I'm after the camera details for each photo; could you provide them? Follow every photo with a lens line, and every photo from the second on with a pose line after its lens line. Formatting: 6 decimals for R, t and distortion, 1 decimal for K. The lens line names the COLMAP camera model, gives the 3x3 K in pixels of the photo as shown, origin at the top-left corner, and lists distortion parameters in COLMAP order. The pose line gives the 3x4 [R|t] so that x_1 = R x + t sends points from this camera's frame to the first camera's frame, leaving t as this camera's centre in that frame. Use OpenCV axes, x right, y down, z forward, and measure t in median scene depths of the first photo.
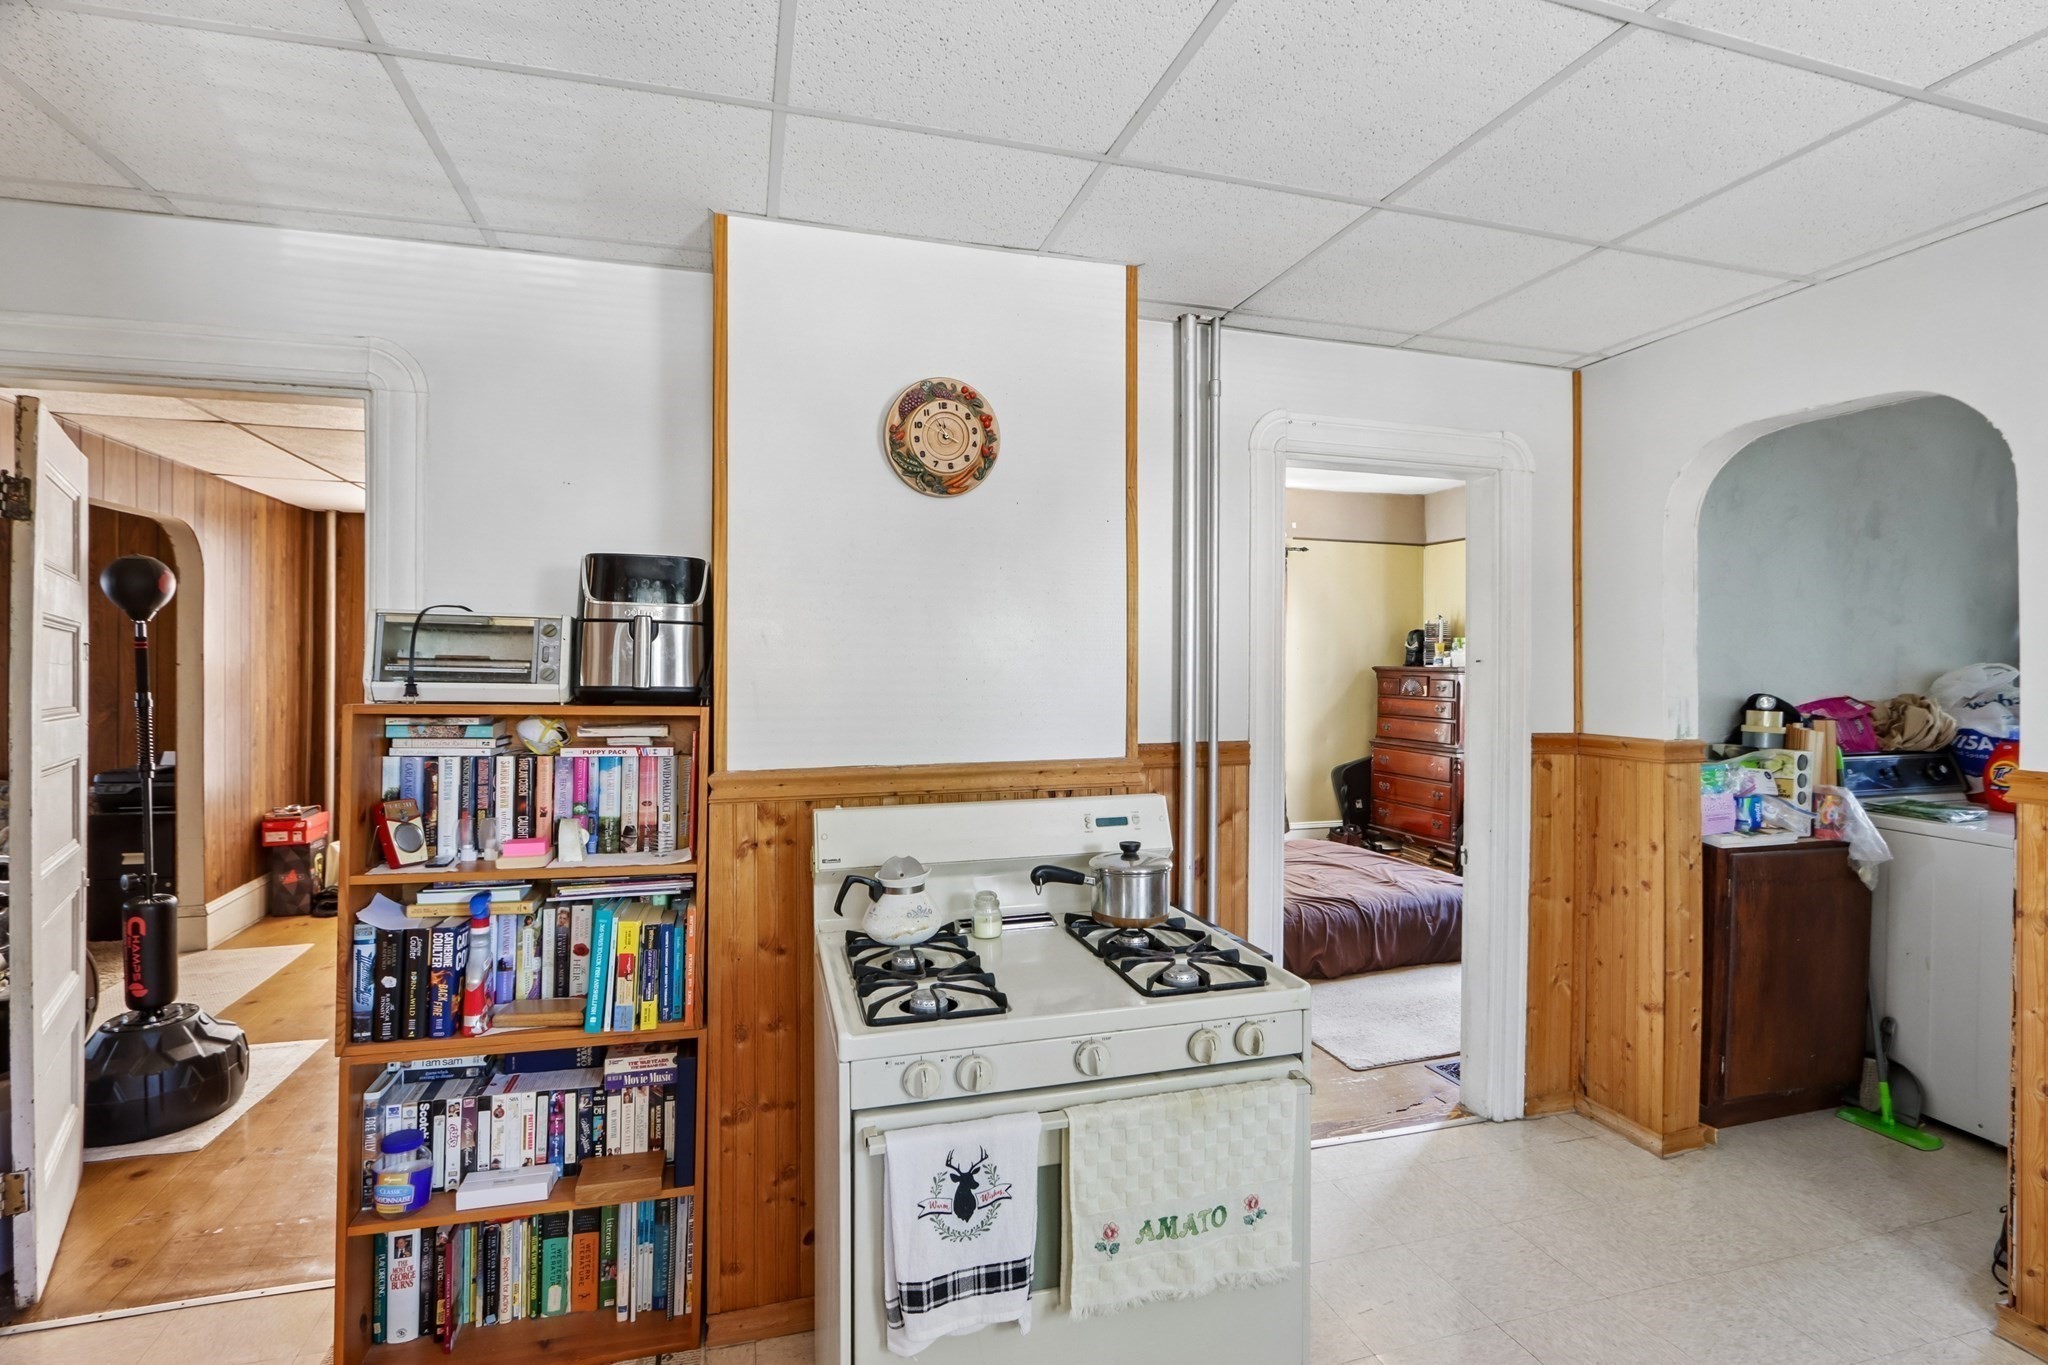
lens RADIAL K [[984.7, 0, 1024.9], [0, 984.7, 665.6], [0, 0, 1]] dist [-0.013687, 0.002494]
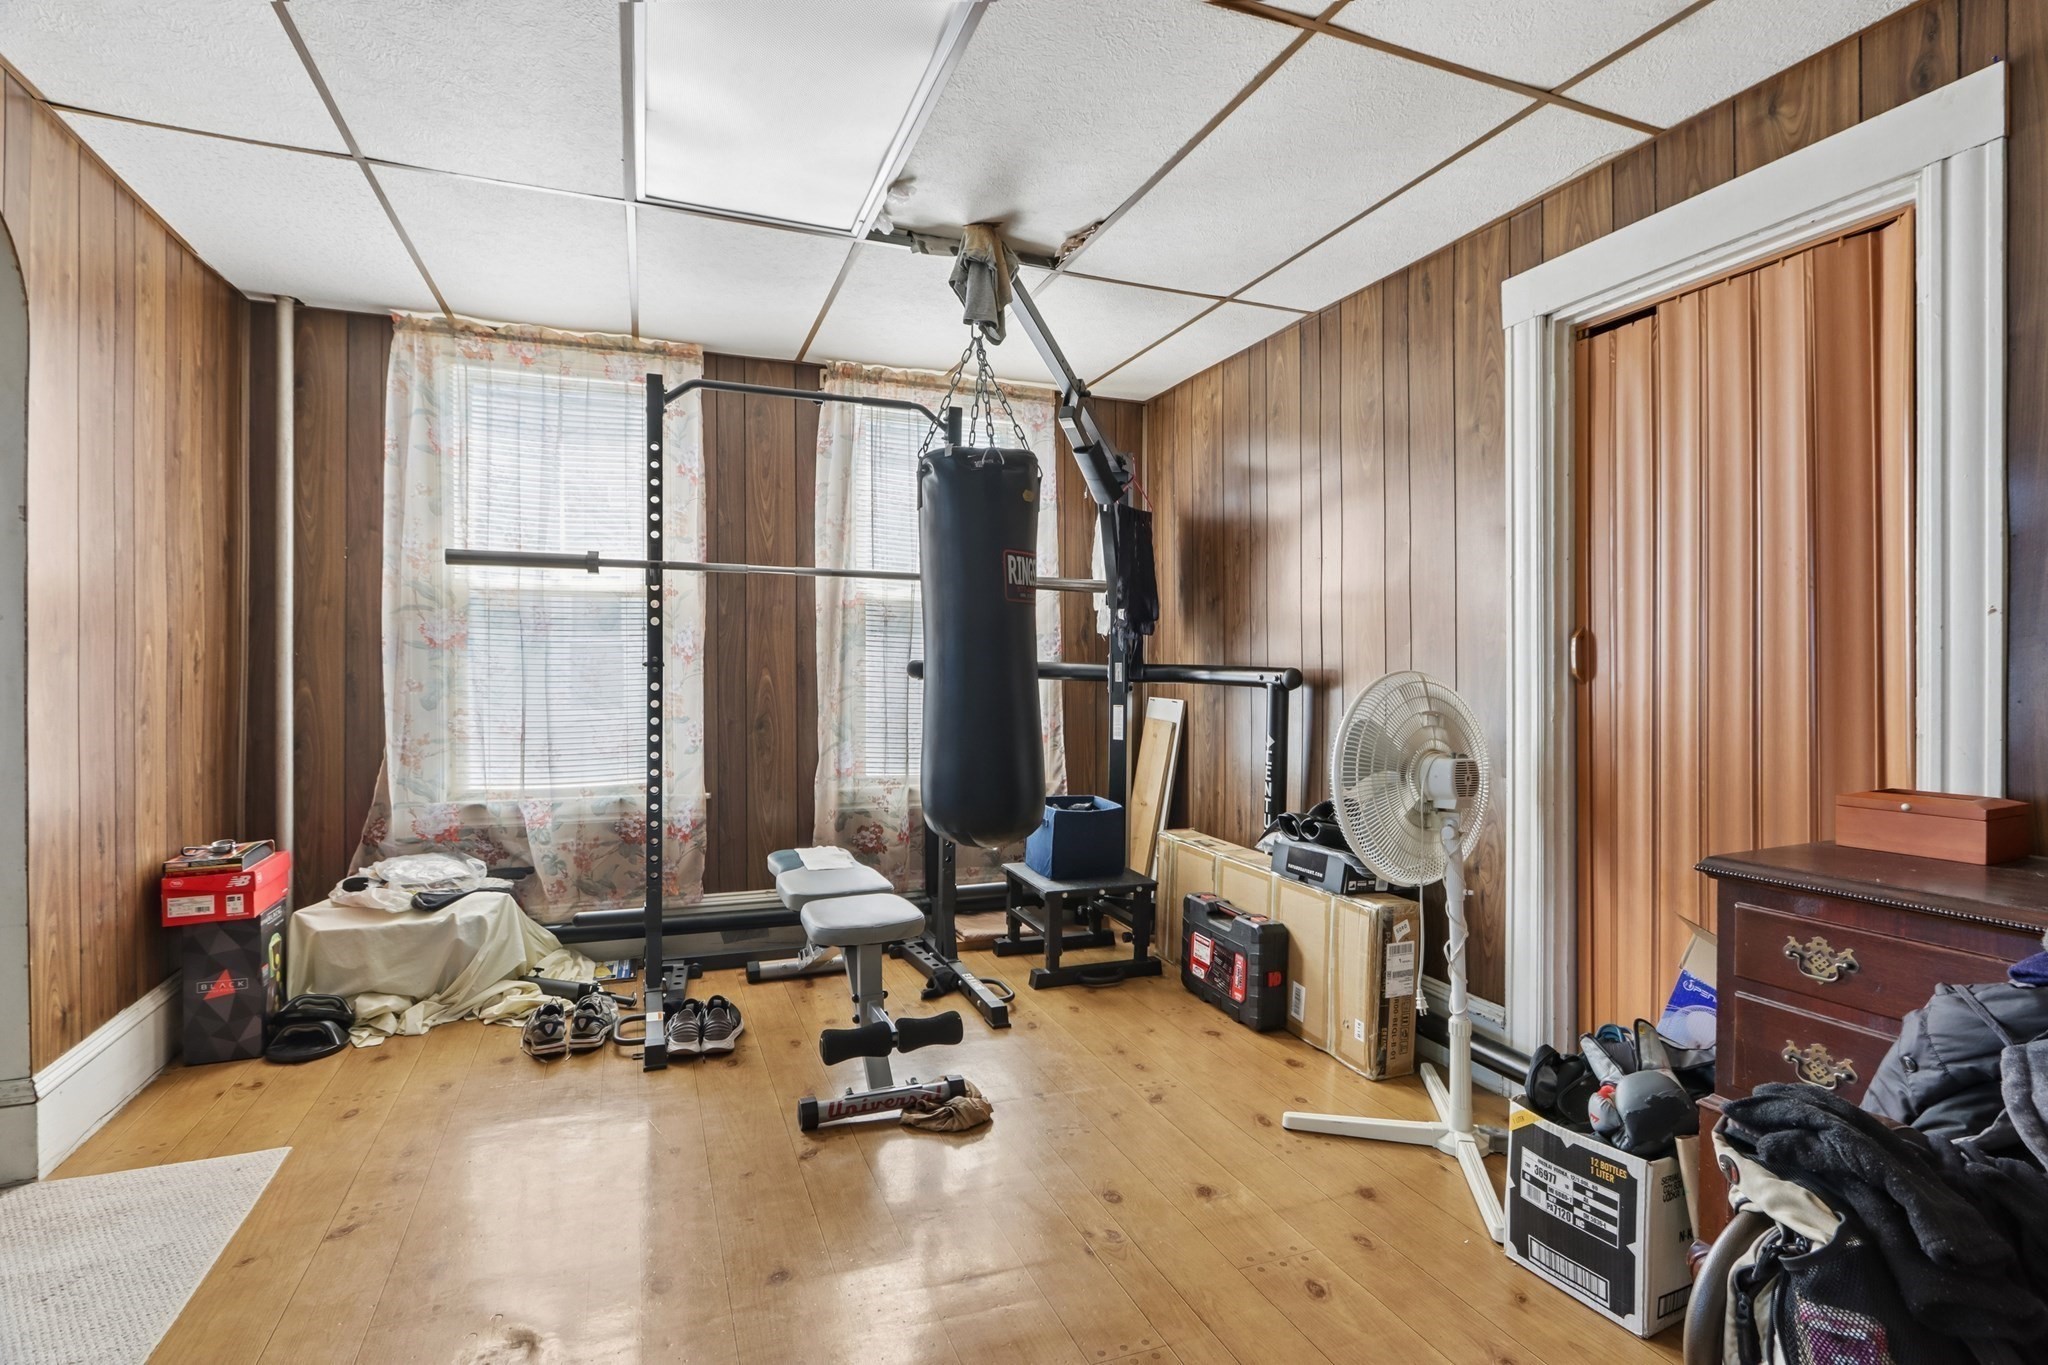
lens RADIAL K [[984.7, 0, 1019.7], [0, 984.7, 672.8], [0, 0, 1]] dist [-0.013687, 0.002494]
pose [[0.996445, -0.007074, 0.083944, -0.275654], [0.007369, 0.999968, -0.003204, 0.043754], [-0.083919, 0.003811, 0.996465, 0.335140]]
